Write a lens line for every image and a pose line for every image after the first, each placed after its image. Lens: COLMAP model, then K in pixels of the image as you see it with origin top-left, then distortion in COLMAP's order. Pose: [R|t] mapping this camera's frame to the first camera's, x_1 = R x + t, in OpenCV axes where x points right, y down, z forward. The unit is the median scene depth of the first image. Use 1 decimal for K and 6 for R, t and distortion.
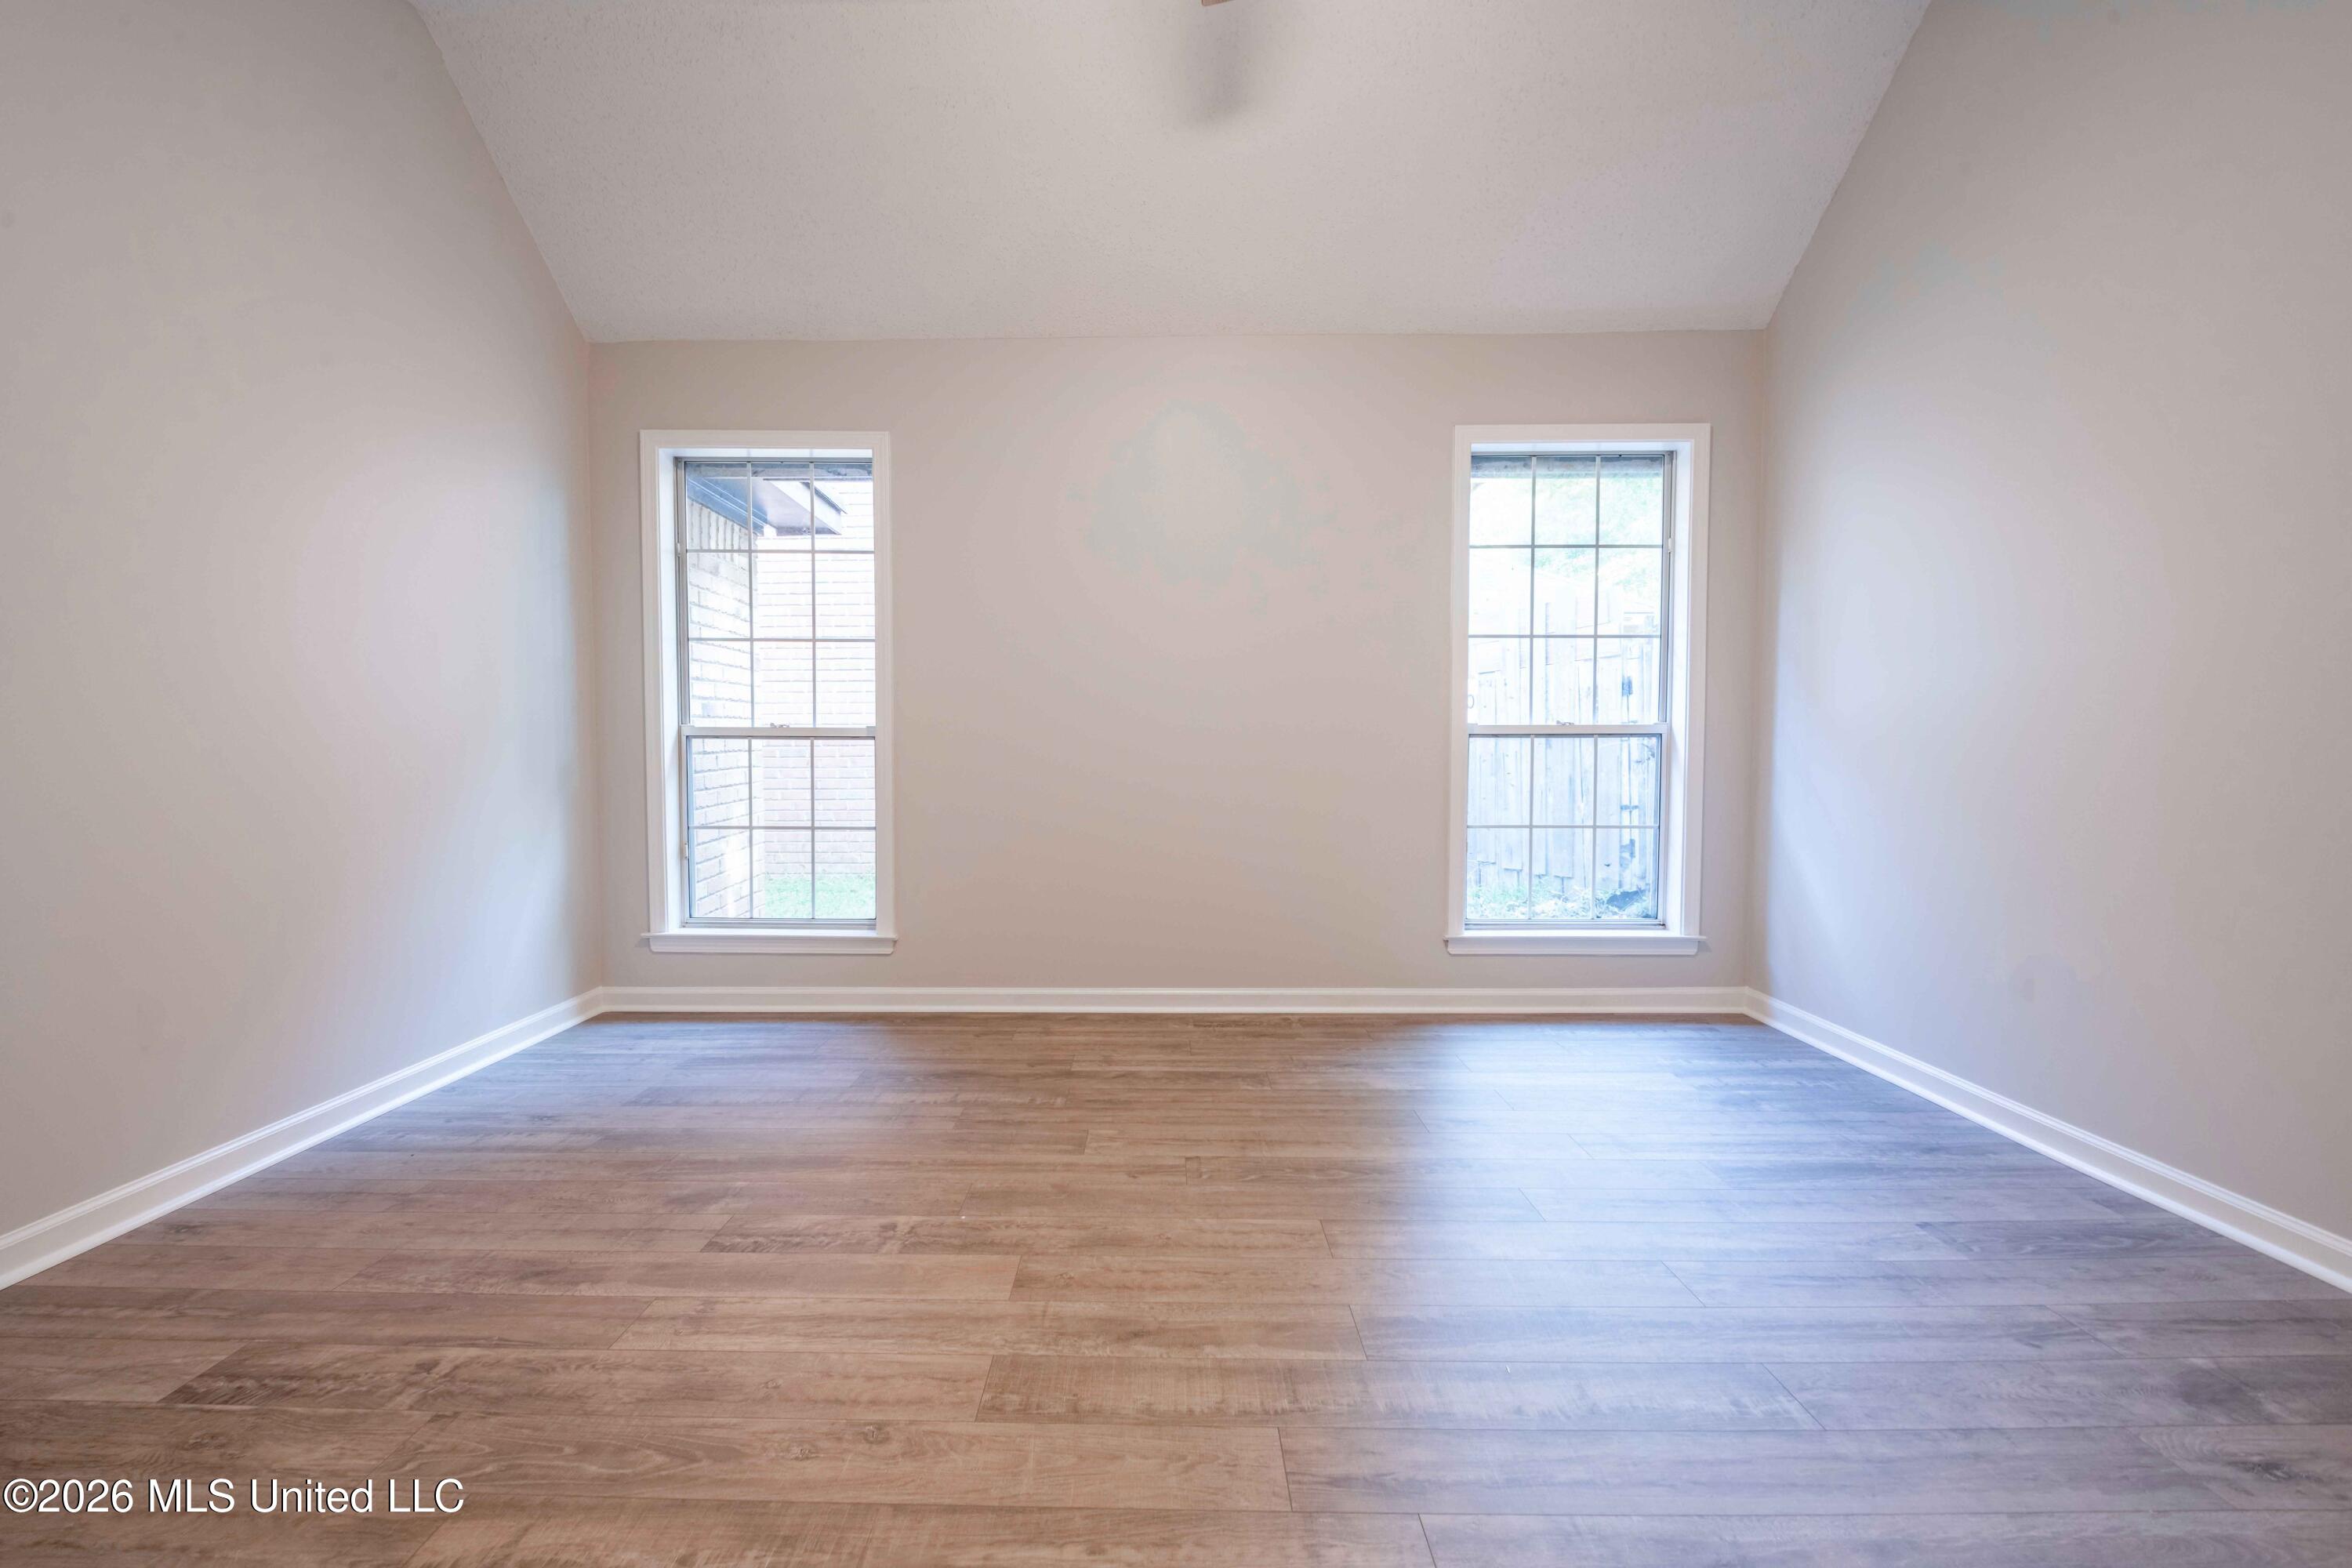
lens RADIAL K [[985.4, 0, 1153.0], [0, 985.4, 792.8], [0, 0, 1]] dist [0.003732, -0.012438]
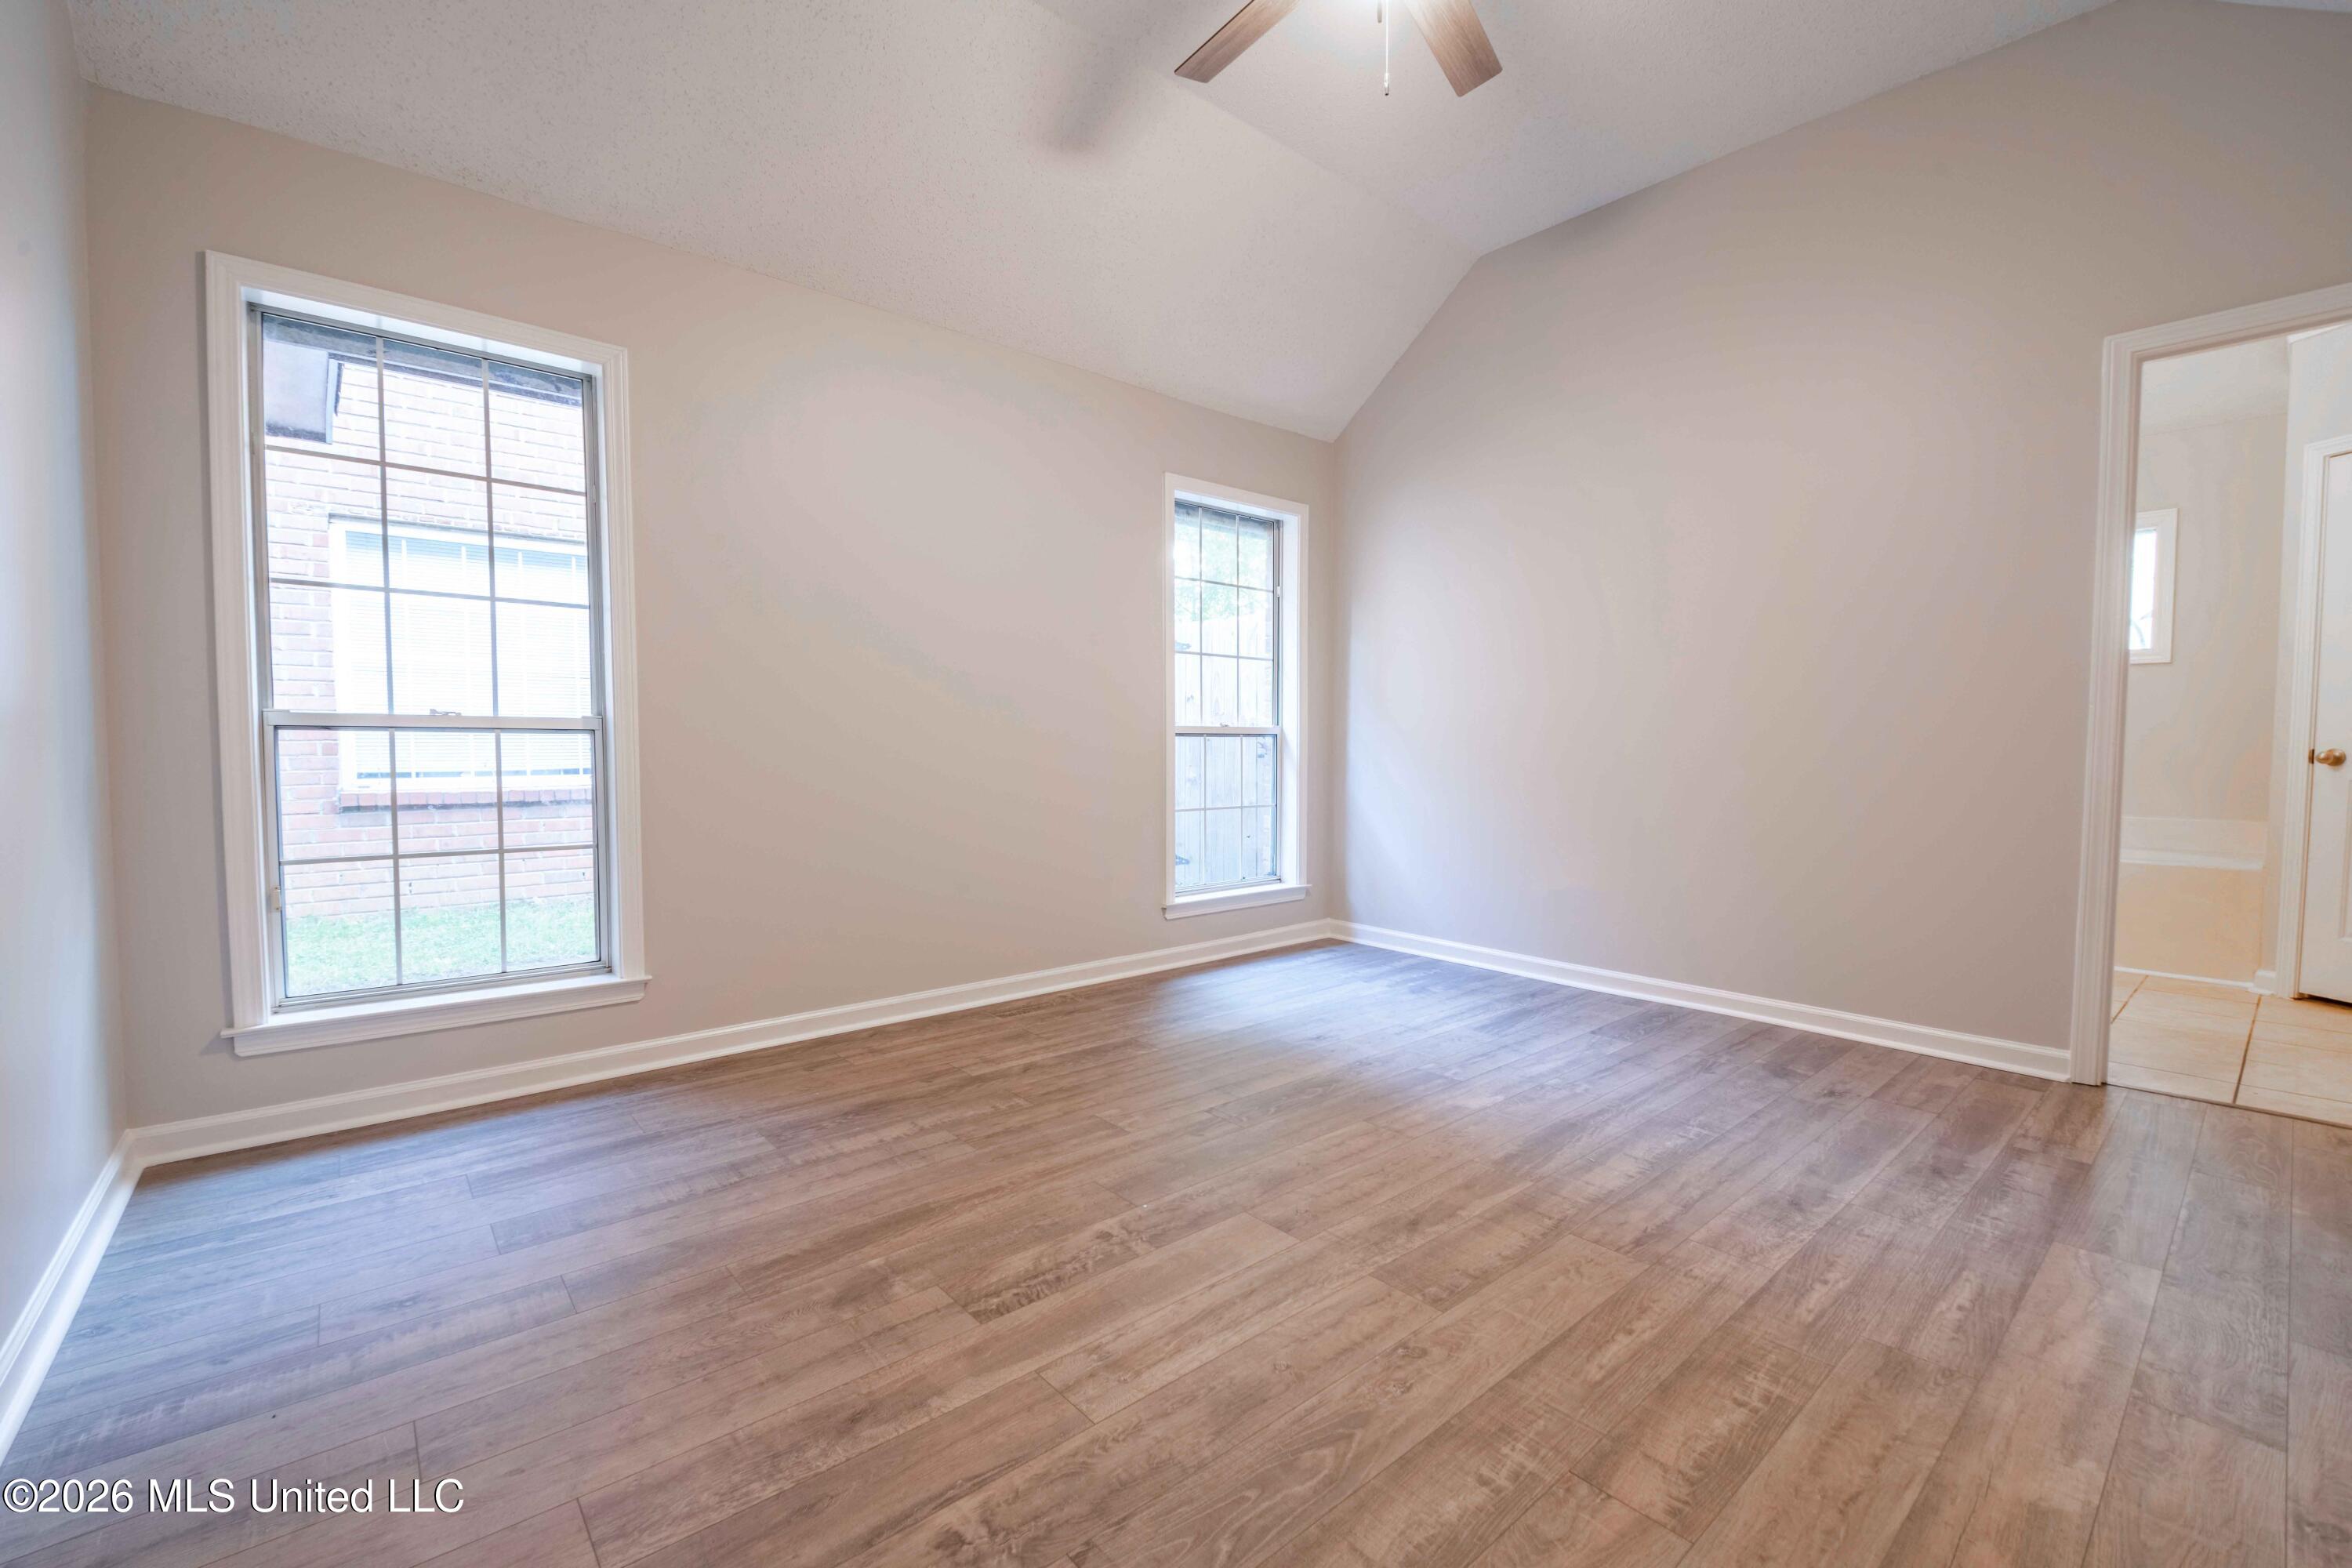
lens RADIAL K [[964.6, 0, 1149.1], [0, 964.6, 792.3], [0, 0, 1]] dist [0.004468, -0.014171]
pose [[0.762323, -0.030268, 0.646488, -0.680552], [0.027710, 0.999516, 0.014123, -0.008283], [-0.646603, 0.007148, 0.762793, 0.194462]]
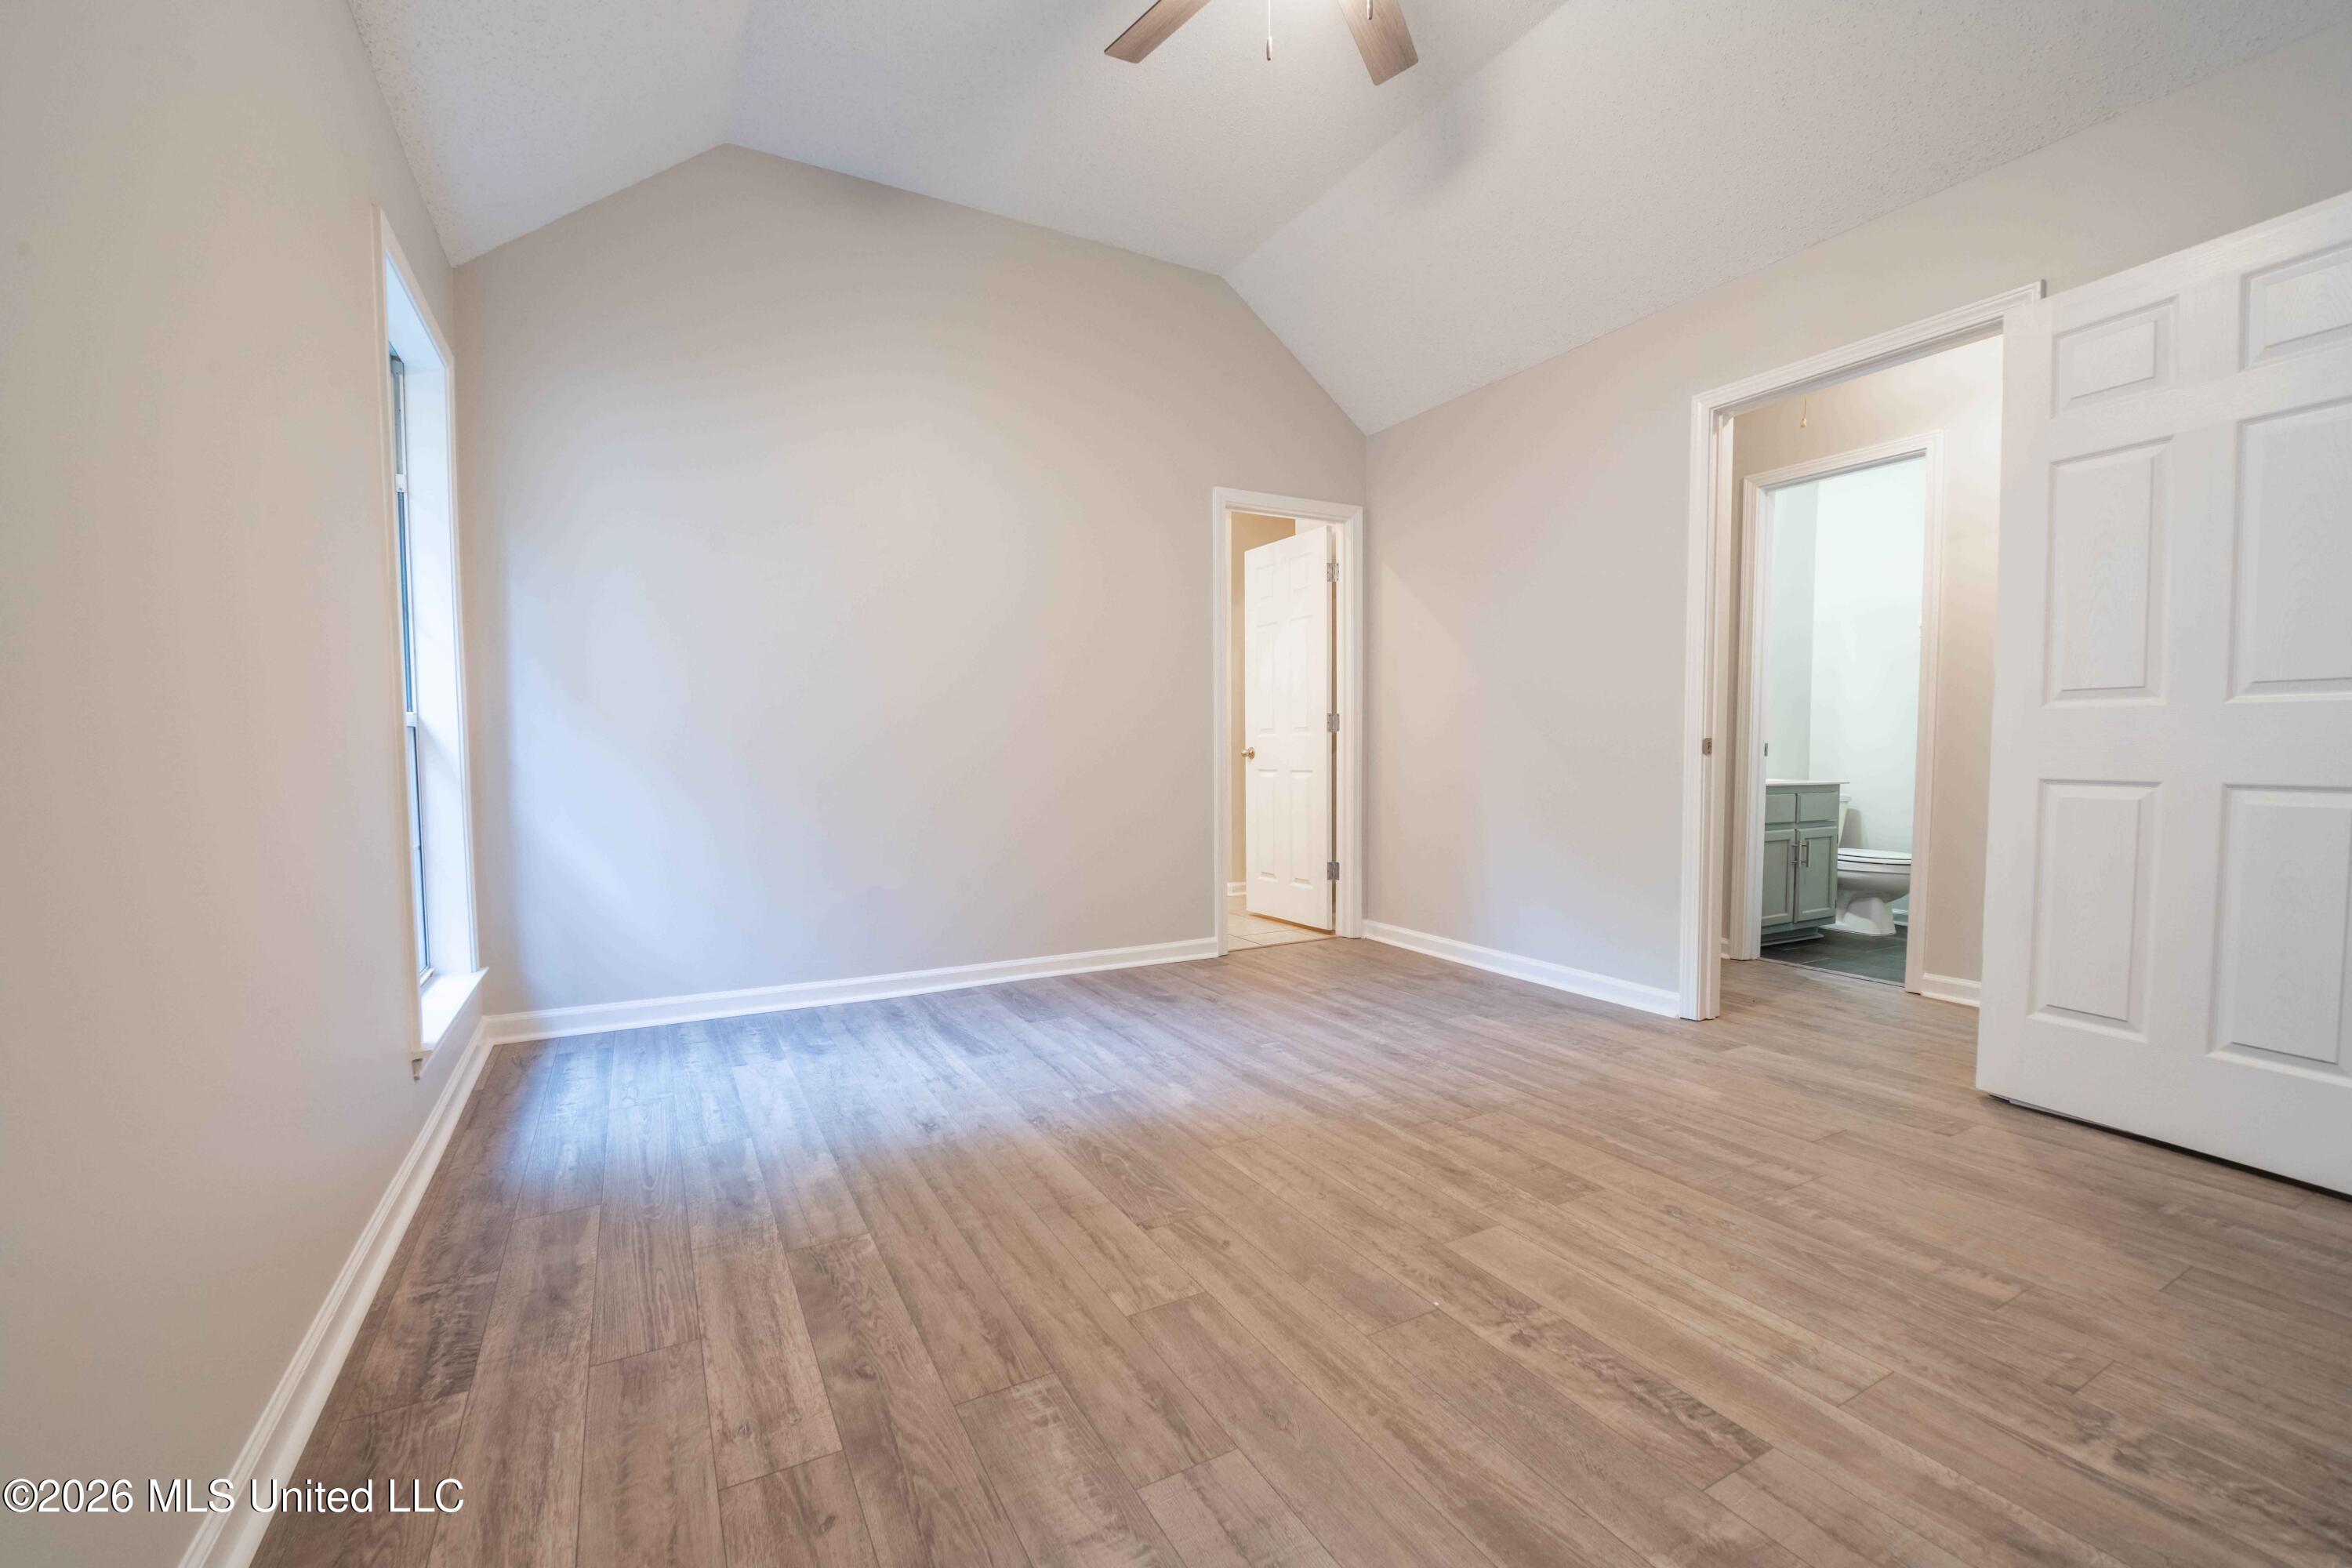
lens RADIAL K [[964.6, 0, 1149.1], [0, 964.6, 792.3], [0, 0, 1]] dist [0.004468, -0.014171]
pose [[-0.473001, -0.038517, 0.880220, -0.642865], [0.043688, 0.996790, 0.067094, -0.051672], [-0.879978, 0.070191, -0.469799, 1.296323]]
